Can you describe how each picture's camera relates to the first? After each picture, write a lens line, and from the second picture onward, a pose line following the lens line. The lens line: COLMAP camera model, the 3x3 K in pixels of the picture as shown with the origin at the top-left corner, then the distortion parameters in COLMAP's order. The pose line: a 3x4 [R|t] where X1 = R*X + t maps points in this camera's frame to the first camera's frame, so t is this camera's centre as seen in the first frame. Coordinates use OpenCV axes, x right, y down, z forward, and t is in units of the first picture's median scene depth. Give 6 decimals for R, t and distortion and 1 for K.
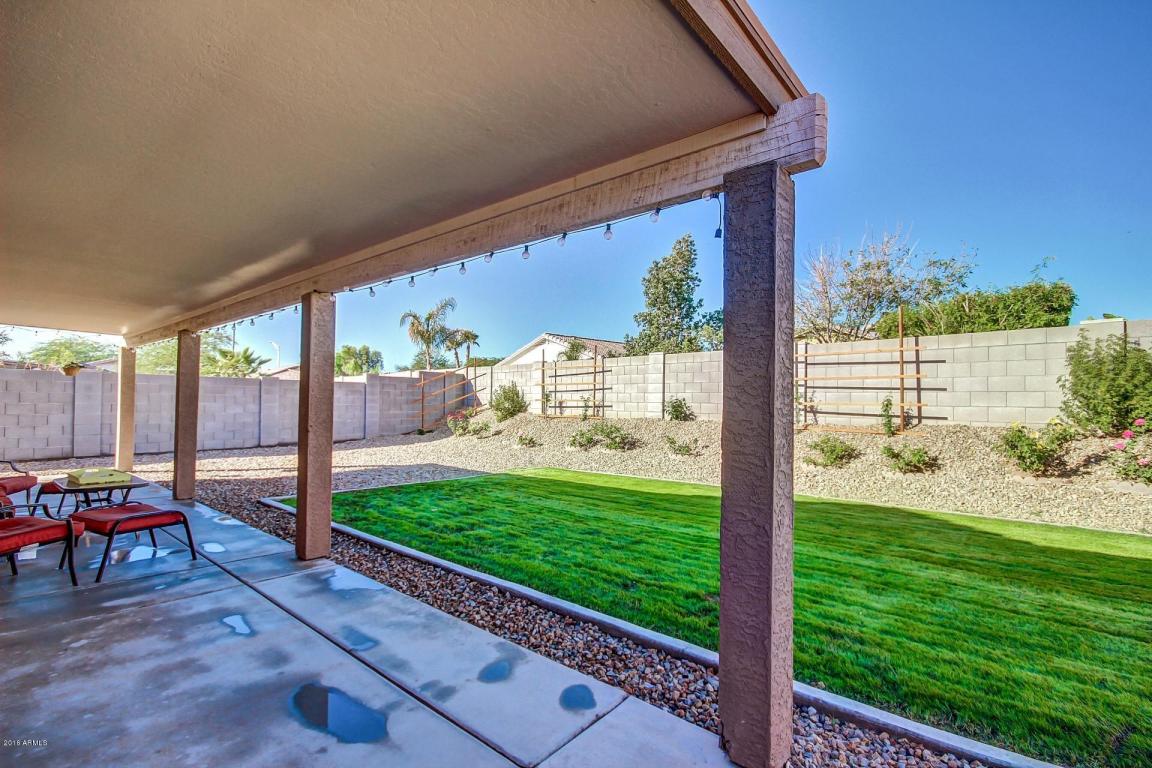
lens RADIAL K [[530.8, 0, 571.4], [0, 530.8, 386.4], [0, 0, 1]] dist [0.003050, -0.004644]
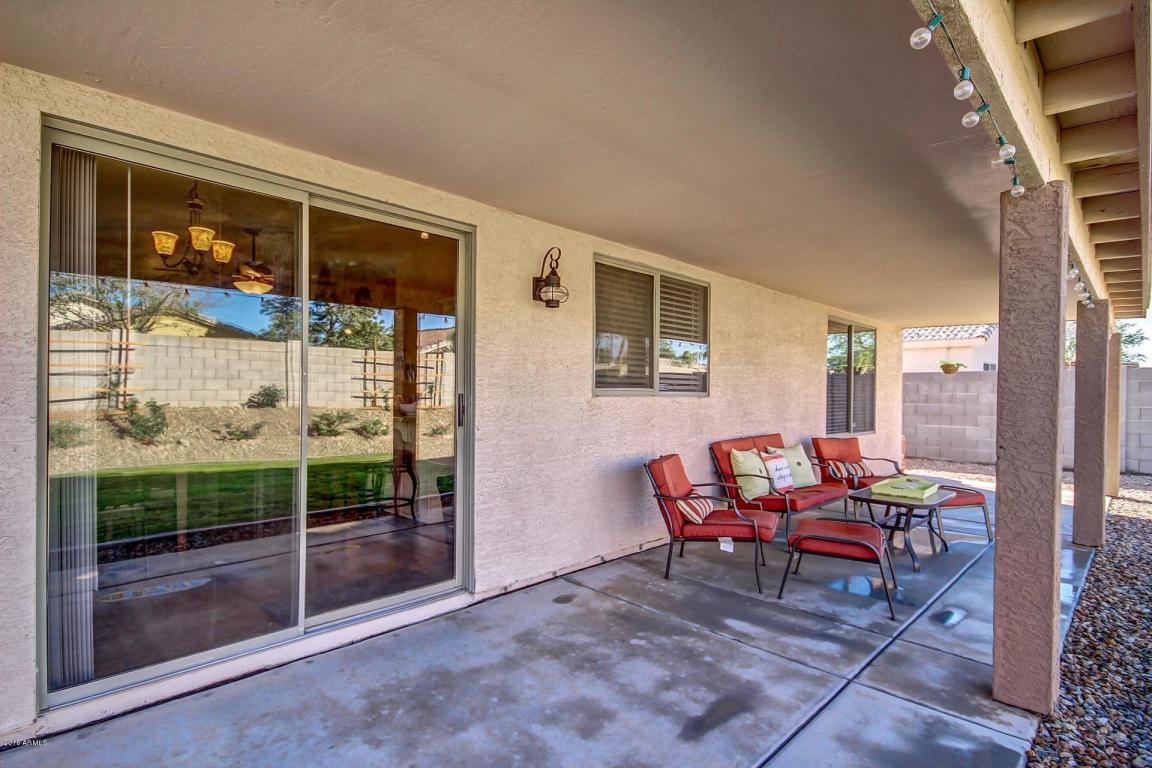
lens RADIAL K [[589.7, 0, 577.6], [0, 589.7, 392.5], [0, 0, 1]] dist [0.014312, -0.002880]
pose [[-0.052924, -0.011022, -0.998538, 0.123960], [0.017950, 0.999767, -0.011987, 0.020389], [0.998437, -0.018558, -0.052714, 0.640204]]
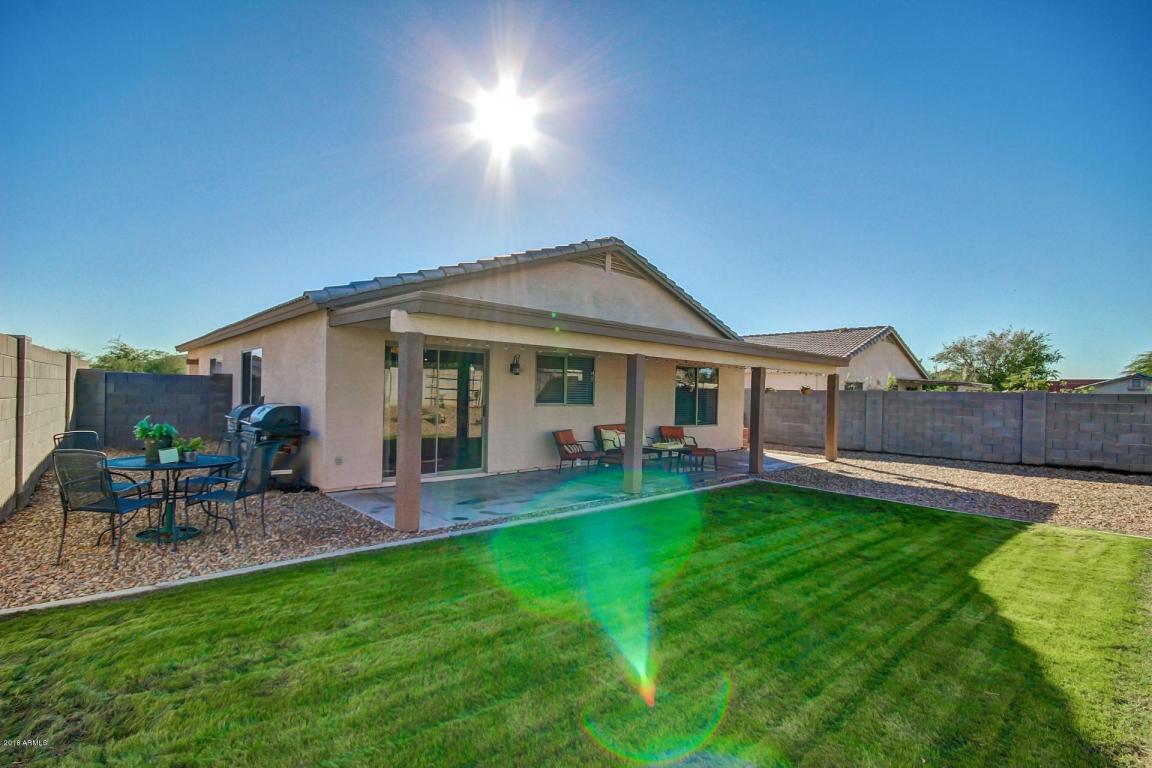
lens RADIAL K [[530.8, 0, 571.2], [0, 530.8, 390.9], [0, 0, 1]] dist [0.003050, -0.004644]
pose [[-0.122913, -0.014935, -0.992305, 1.531983], [0.003401, 0.999875, -0.015470, -0.017694], [0.992412, -0.005276, -0.122847, 1.089224]]
